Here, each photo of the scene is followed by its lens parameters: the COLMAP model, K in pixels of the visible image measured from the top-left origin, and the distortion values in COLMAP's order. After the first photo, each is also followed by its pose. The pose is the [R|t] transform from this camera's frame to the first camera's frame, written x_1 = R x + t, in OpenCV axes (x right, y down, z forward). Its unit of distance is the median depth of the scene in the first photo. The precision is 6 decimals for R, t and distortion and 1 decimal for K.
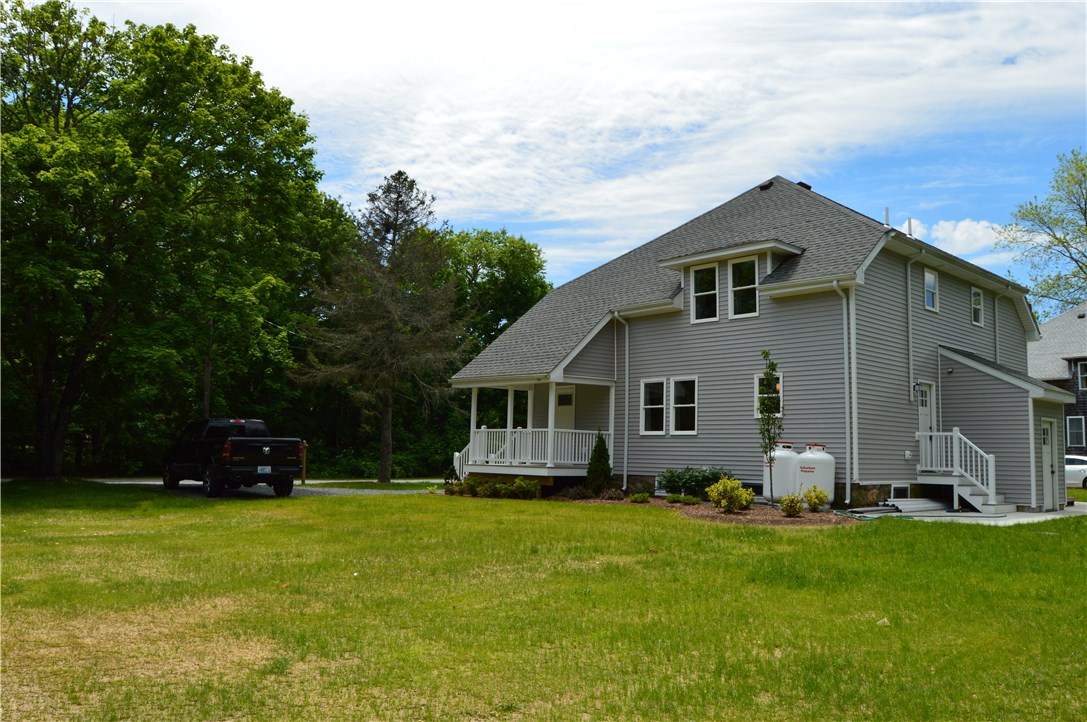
lens RADIAL K [[849.3, 0, 543.9], [0, 849.3, 358.6], [0, 0, 1]] dist [-0.089764, 0.031958]
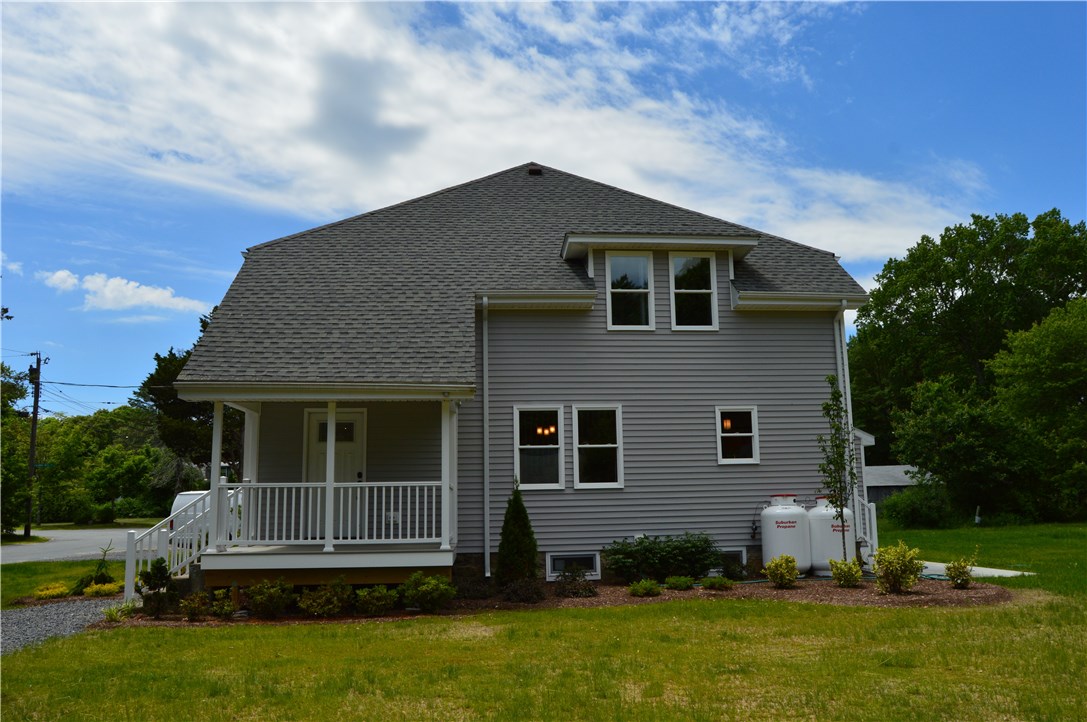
lens RADIAL K [[849.3, 0, 544.9], [0, 849.3, 363.6], [0, 0, 1]] dist [-0.089764, 0.031958]
pose [[0.591314, 0.099443, 0.800286, -0.425507], [-0.056520, 0.995038, -0.081881, 0.048095], [-0.804458, 0.003186, 0.594001, 0.627750]]
